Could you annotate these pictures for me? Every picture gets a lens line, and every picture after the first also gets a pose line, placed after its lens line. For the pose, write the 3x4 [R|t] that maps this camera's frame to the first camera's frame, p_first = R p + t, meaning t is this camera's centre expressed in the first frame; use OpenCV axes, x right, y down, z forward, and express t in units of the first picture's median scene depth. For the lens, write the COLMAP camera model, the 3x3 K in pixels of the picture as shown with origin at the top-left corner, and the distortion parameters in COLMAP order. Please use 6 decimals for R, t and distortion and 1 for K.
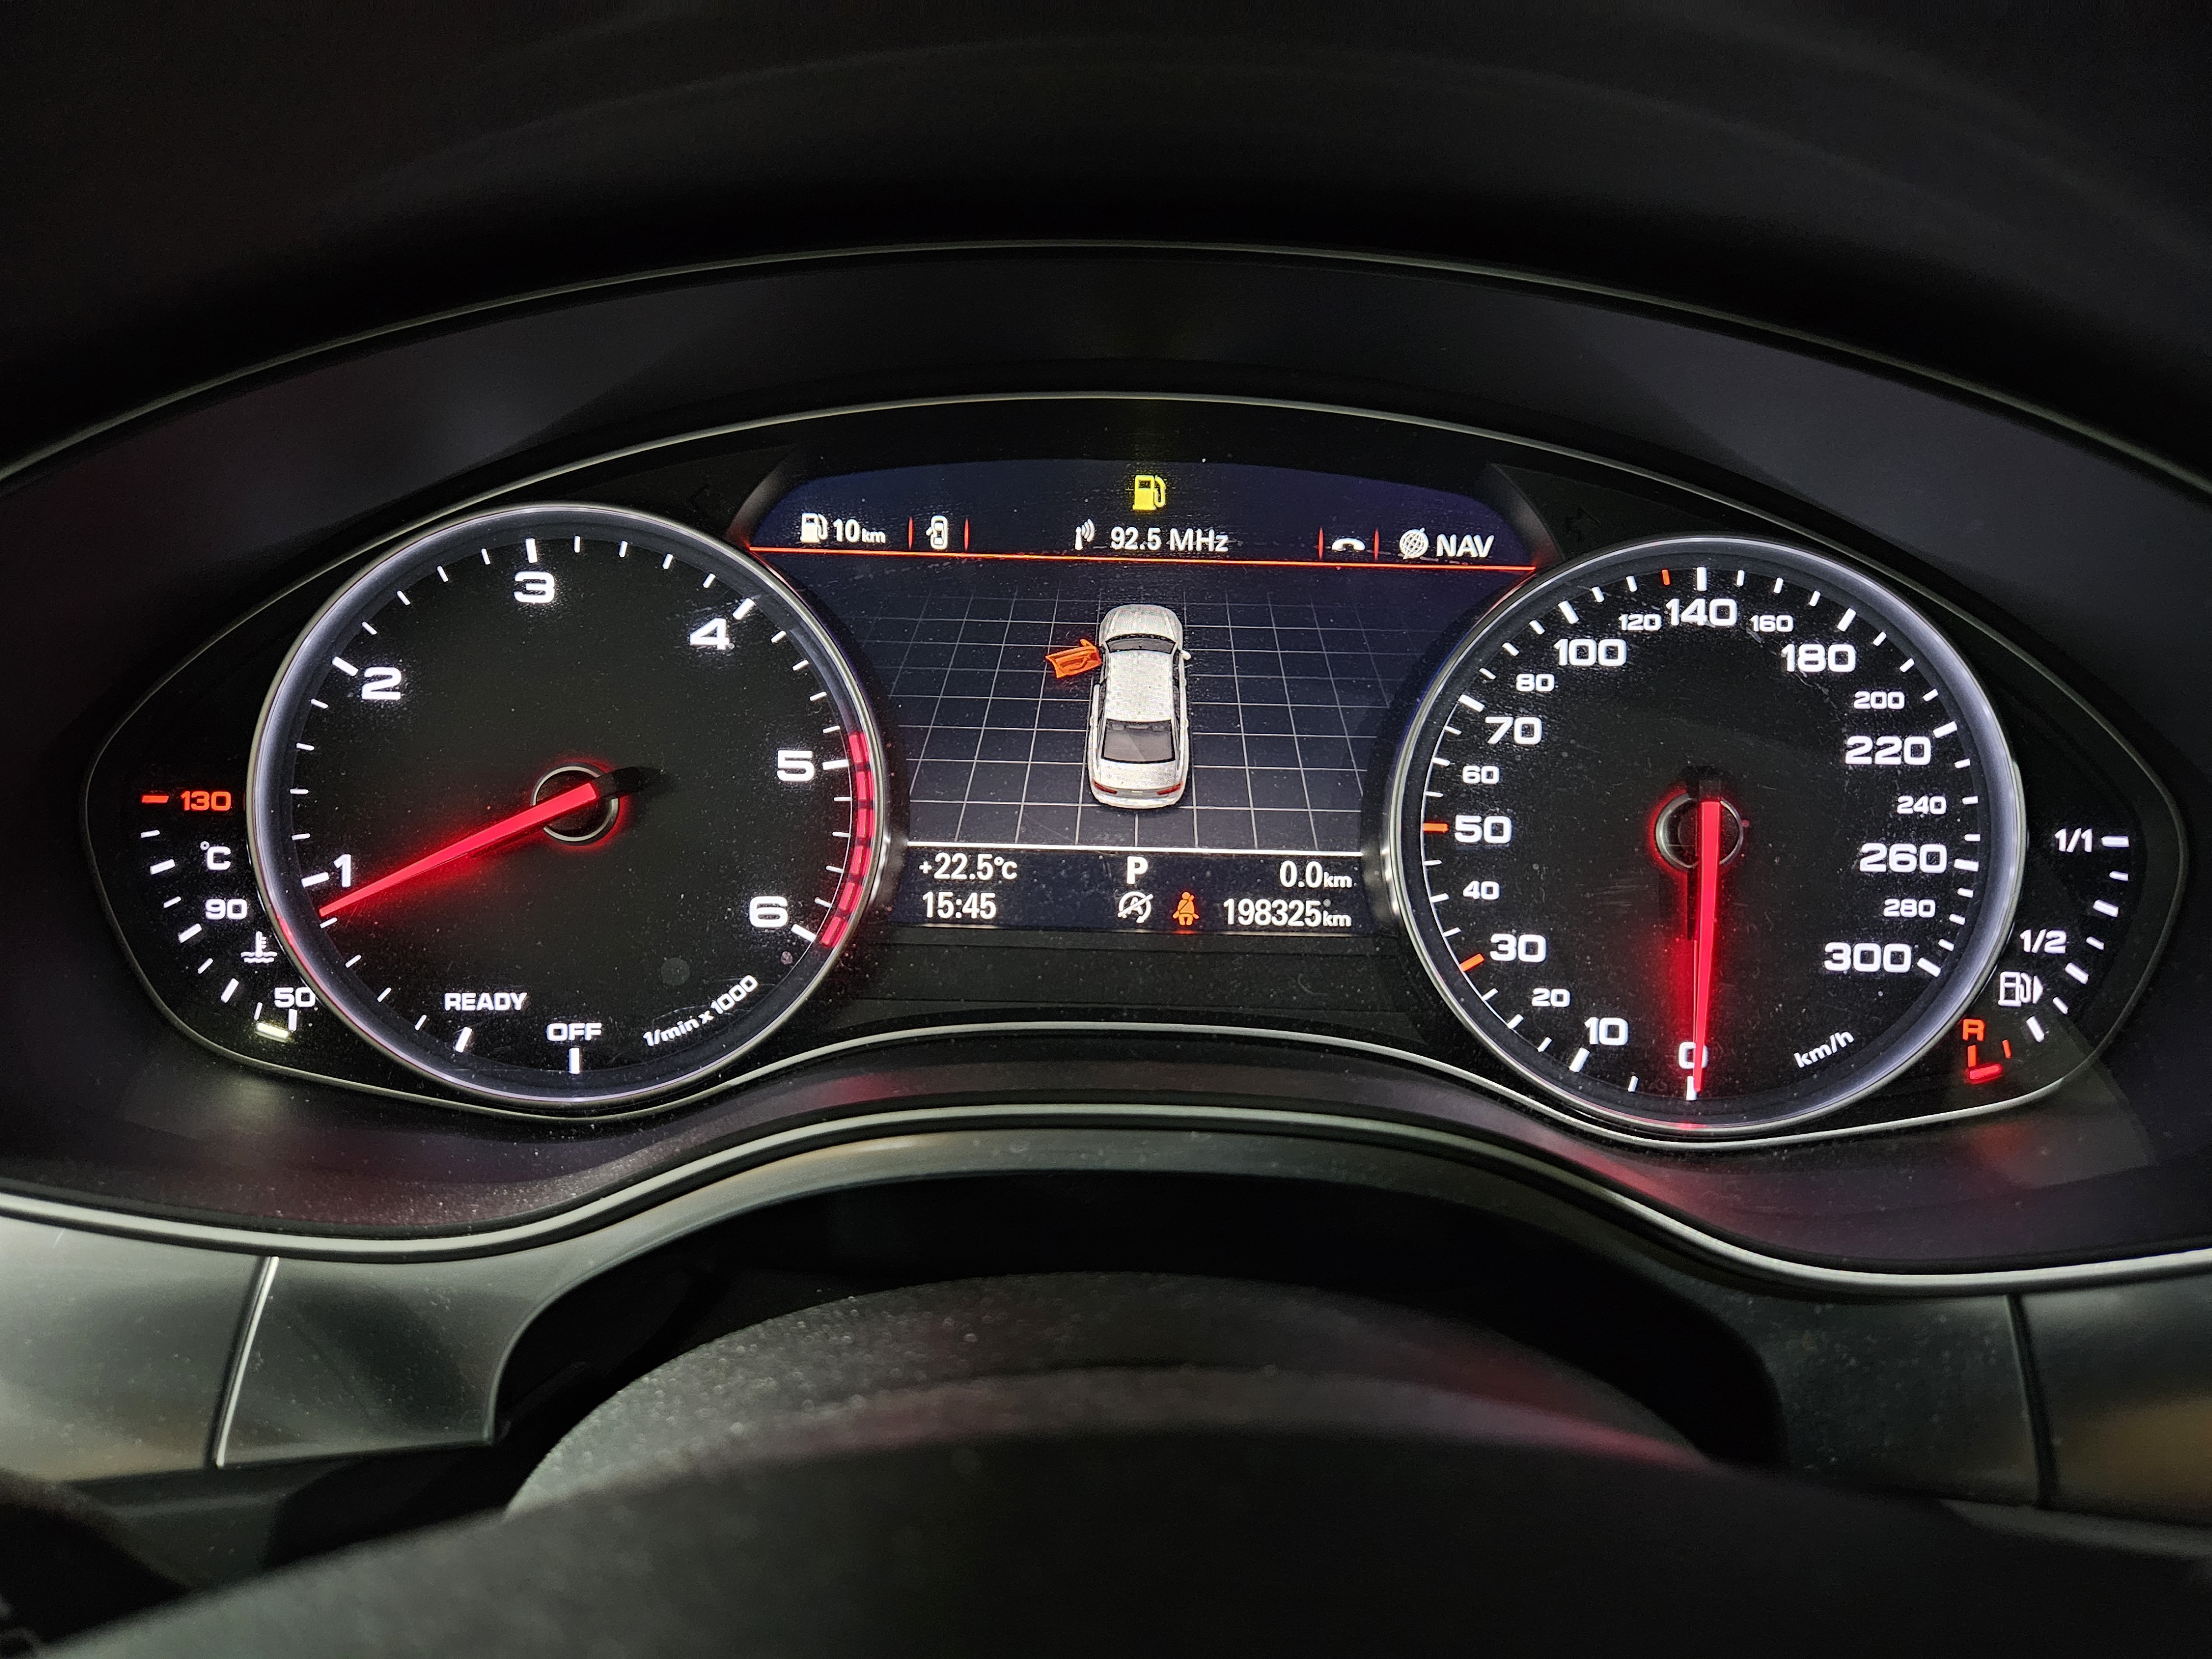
lens RADIAL K [[1459.0, 0, 1107.7], [0, 1459.0, 866.5], [0, 0, 1]] dist [0.039565, -0.034724]
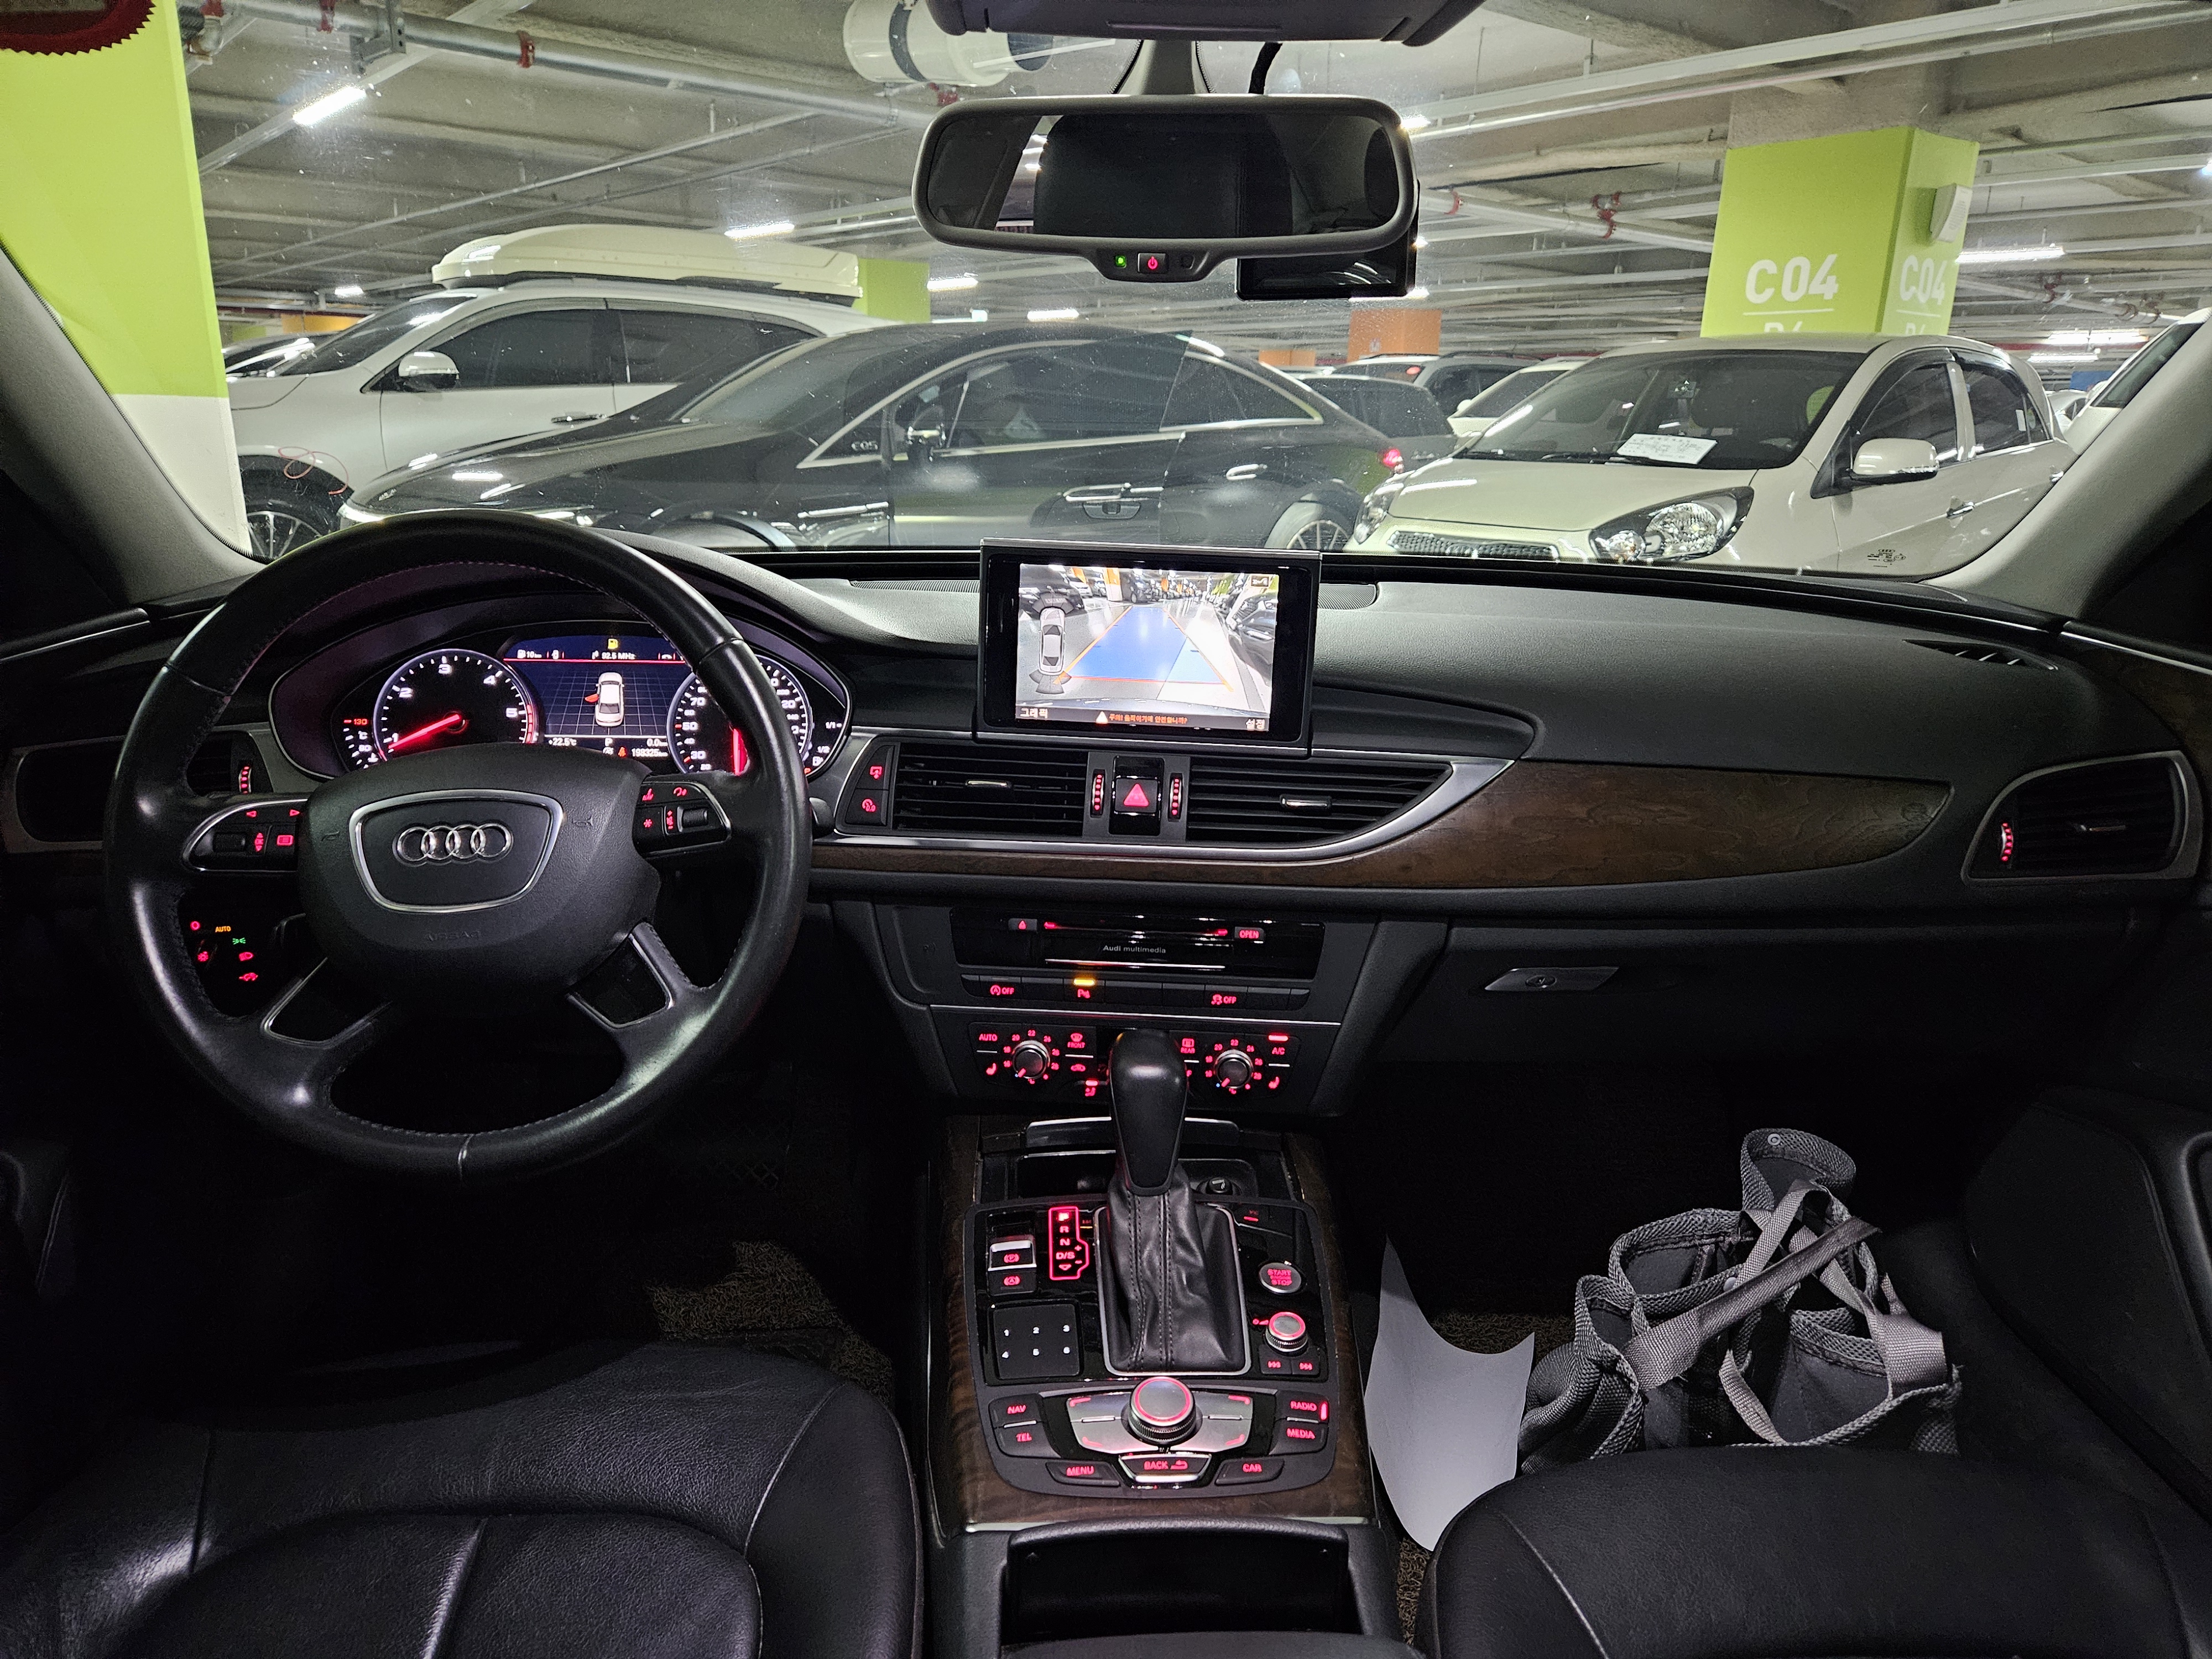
lens RADIAL K [[1478.3, 0, 1110.6], [0, 1478.3, 839.3], [0, 0, 1]] dist [0.067803, -0.060991]
pose [[0.999086, -0.020595, 0.037451, 1.240341], [0.024639, 0.993520, -0.110953, 0.755584], [-0.034923, 0.111774, 0.993120, -3.012413]]
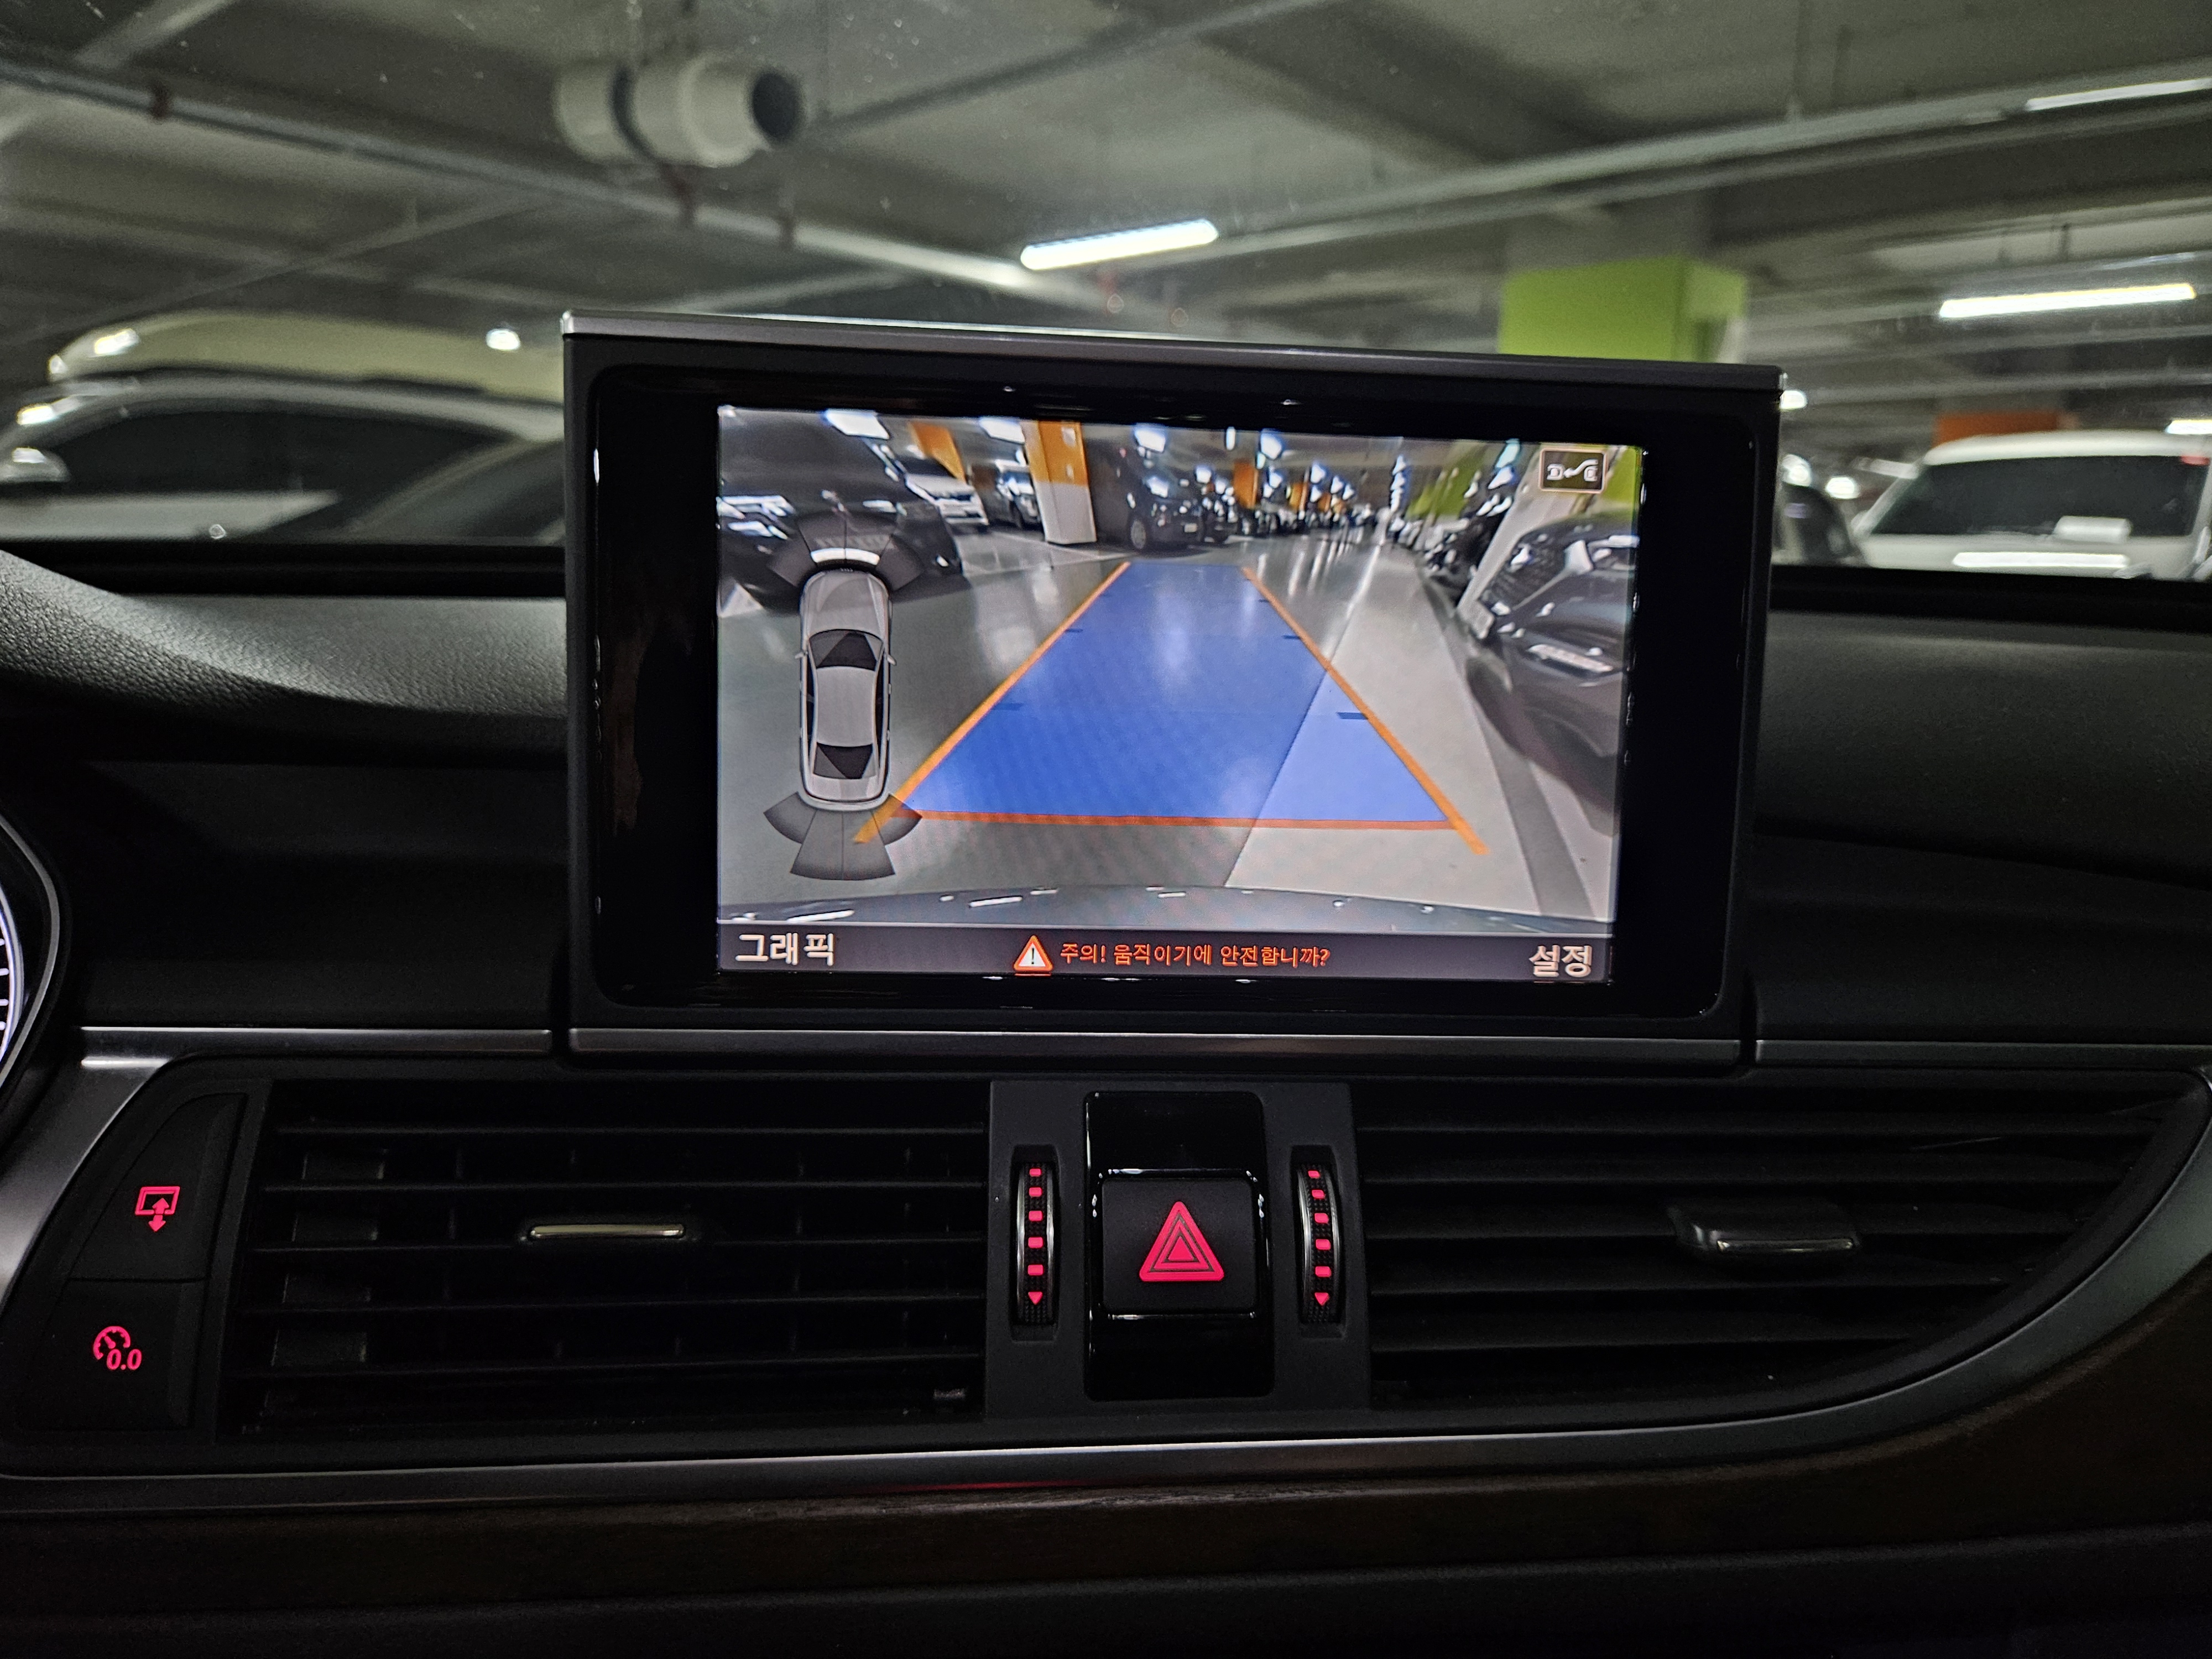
lens RADIAL K [[1518.5, 0, 1143.7], [0, 1518.5, 871.9], [0, 0, 1]] dist [0.028774, -0.000047]
pose [[0.977833, -0.049691, 0.203407, 1.224291], [0.086137, 0.980890, -0.174458, 0.169111], [-0.190850, 0.188111, 0.963426, -0.397263]]
